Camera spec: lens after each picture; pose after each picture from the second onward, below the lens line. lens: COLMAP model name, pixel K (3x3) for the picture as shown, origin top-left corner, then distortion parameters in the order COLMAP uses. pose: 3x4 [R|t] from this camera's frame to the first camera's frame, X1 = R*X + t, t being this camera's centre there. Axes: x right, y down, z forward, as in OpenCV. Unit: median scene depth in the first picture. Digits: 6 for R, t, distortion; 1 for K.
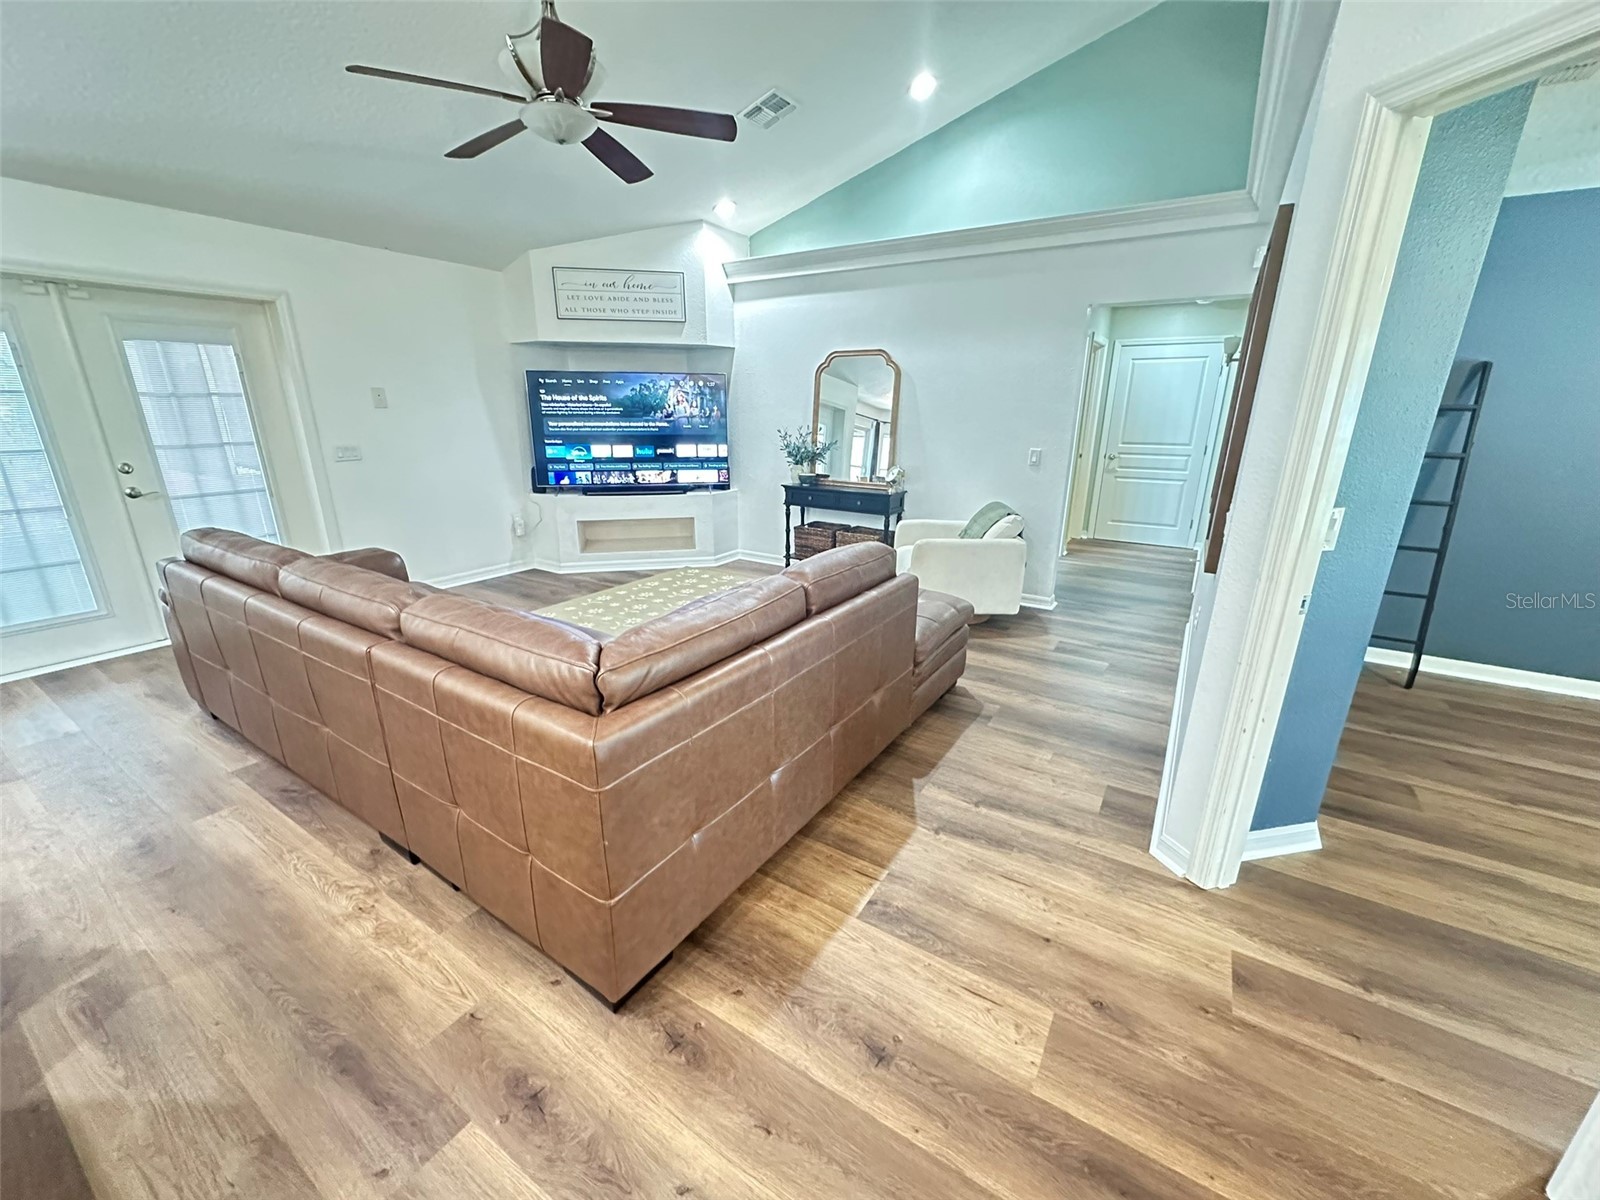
lens RADIAL K [[636.8, 0, 798.8], [0, 636.8, 602.6], [0, 0, 1]] dist [-0.002130, 0.000534]
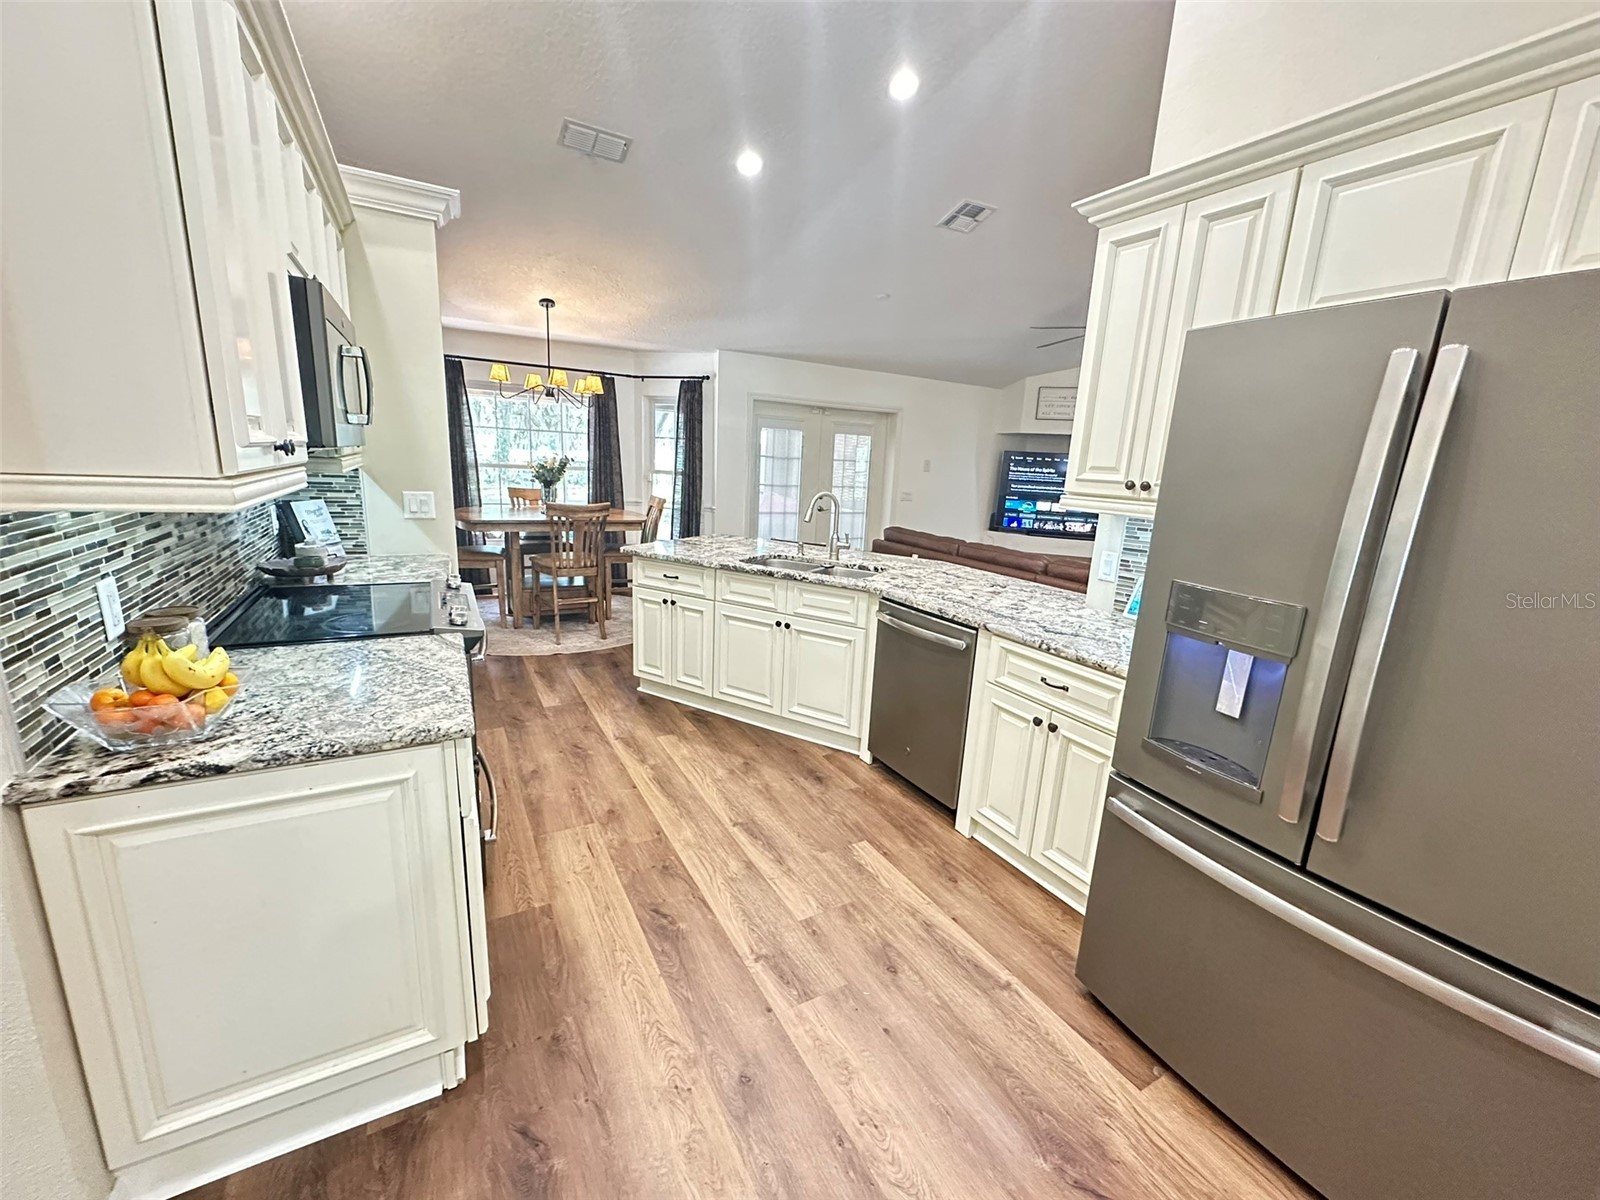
lens RADIAL K [[636.8, 0, 798.8], [0, 636.8, 602.6], [0, 0, 1]] dist [-0.002130, 0.000534]
pose [[0.879366, 0.139736, -0.455181, -0.112588], [-0.183089, 0.981702, -0.052336, 0.153470], [0.439539, 0.129361, 0.888860, -0.498152]]
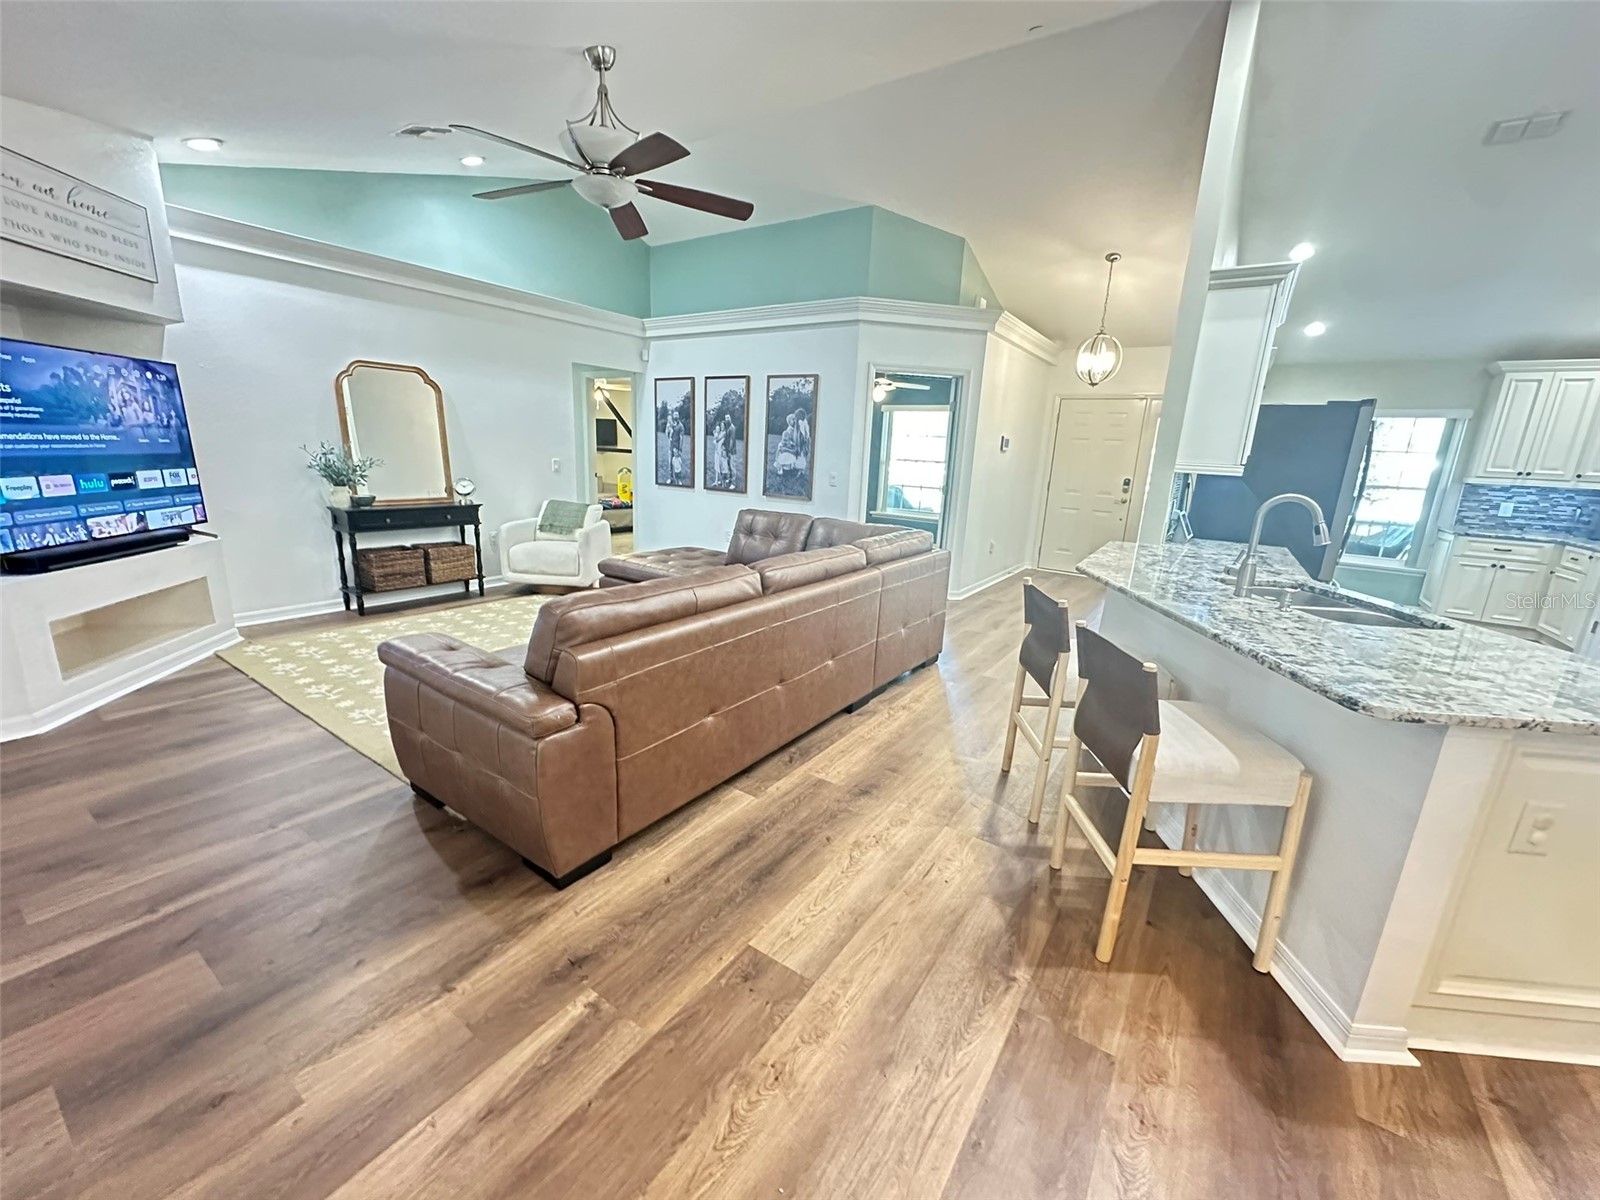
lens RADIAL K [[636.8, 0, 798.8], [0, 636.8, 602.6], [0, 0, 1]] dist [-0.002130, 0.000534]
pose [[0.033441, -0.243290, 0.969377, -0.826939], [0.255080, 0.939876, 0.227086, -0.105290], [-0.966342, 0.239675, 0.093488, 0.357347]]
